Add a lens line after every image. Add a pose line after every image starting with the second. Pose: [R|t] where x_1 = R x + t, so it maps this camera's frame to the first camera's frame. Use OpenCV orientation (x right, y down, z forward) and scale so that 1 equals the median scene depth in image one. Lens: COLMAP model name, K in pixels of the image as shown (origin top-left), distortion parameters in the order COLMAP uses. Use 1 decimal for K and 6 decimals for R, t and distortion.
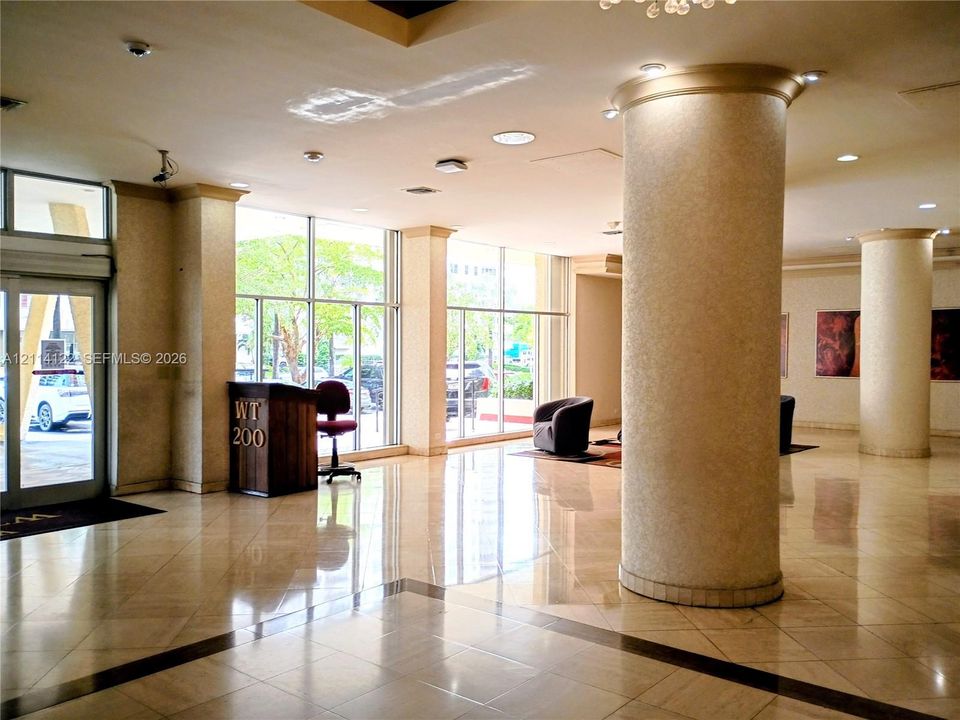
lens RADIAL K [[796.6, 0, 483.3], [0, 796.6, 361.2], [0, 0, 1]] dist [0.069919, -0.087306]
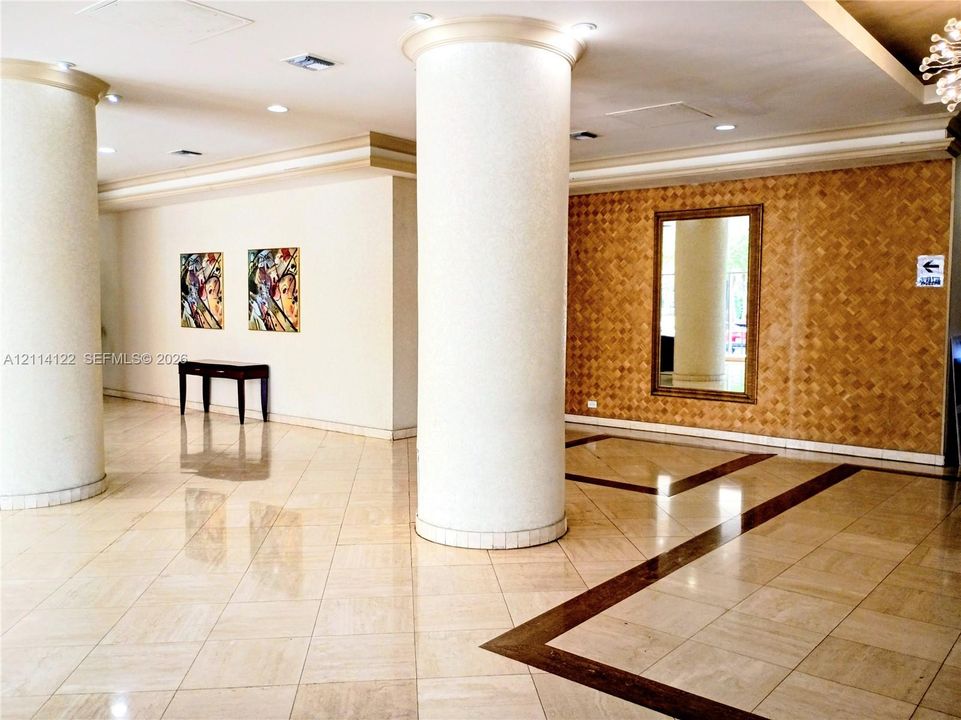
lens RADIAL K [[797.4, 0, 483.8], [0, 797.4, 361.2], [0, 0, 1]] dist [0.069919, -0.087306]
pose [[0.003465, -0.074066, 0.997247, -0.817070], [0.008782, 0.997217, 0.074033, -0.016382], [-0.999955, 0.008501, 0.004106, 1.091264]]
